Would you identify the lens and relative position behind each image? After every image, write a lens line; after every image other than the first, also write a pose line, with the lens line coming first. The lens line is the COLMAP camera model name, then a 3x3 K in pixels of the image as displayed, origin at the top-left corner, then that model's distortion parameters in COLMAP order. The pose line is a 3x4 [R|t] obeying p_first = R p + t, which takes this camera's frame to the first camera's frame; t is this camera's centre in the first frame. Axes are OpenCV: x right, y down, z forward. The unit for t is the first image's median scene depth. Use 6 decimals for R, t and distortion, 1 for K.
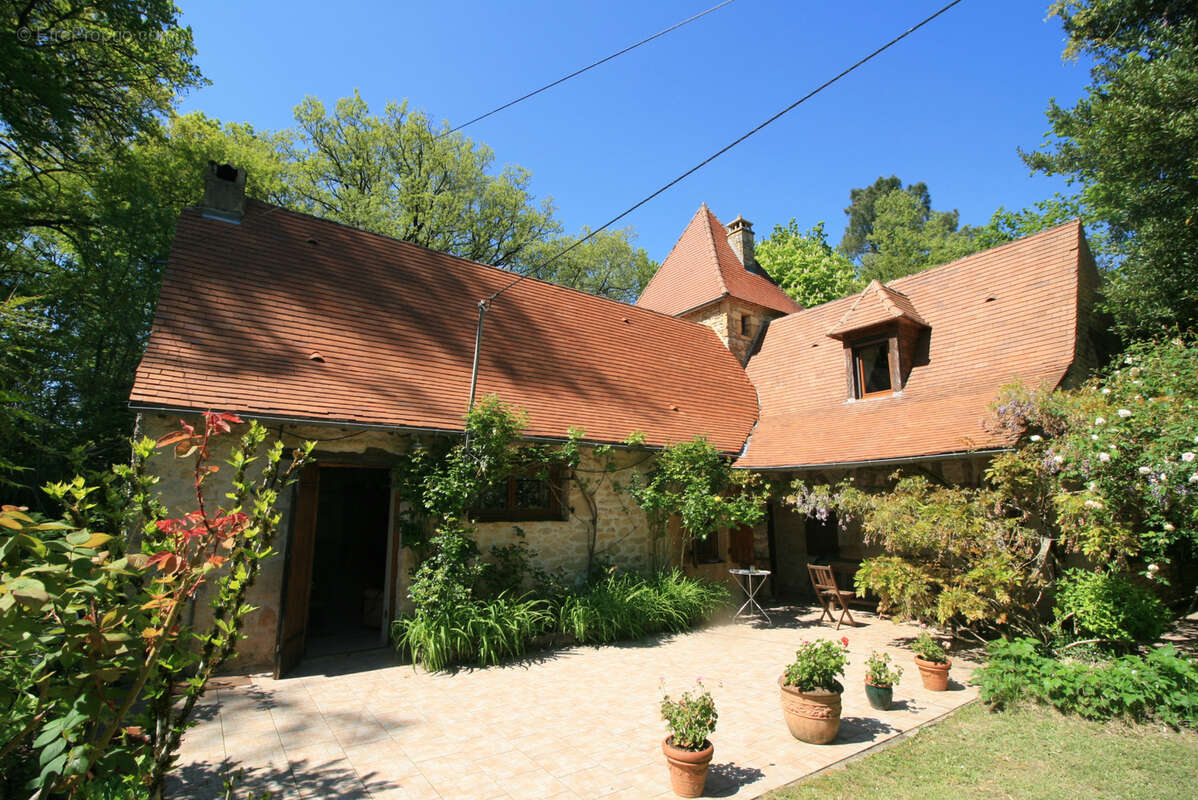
lens RADIAL K [[566.5, 0, 596.6], [0, 566.5, 405.2], [0, 0, 1]] dist [-0.012089, -0.003380]
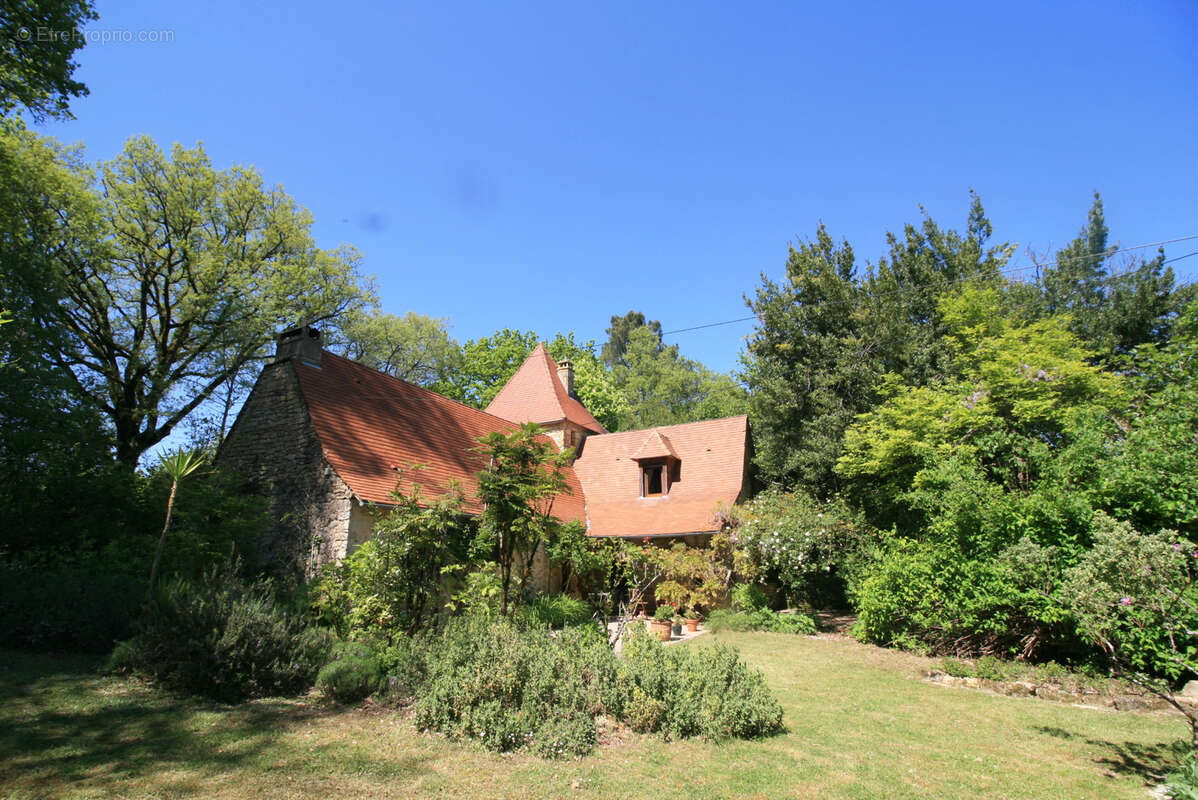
lens RADIAL K [[566.5, 0, 597.4], [0, 566.5, 398.6], [0, 0, 1]] dist [-0.012089, -0.003380]
pose [[0.890395, 0.122116, 0.438503, -0.646685], [-0.075741, 0.989659, -0.121811, -0.115755], [-0.448844, 0.075247, 0.890437, -0.725322]]
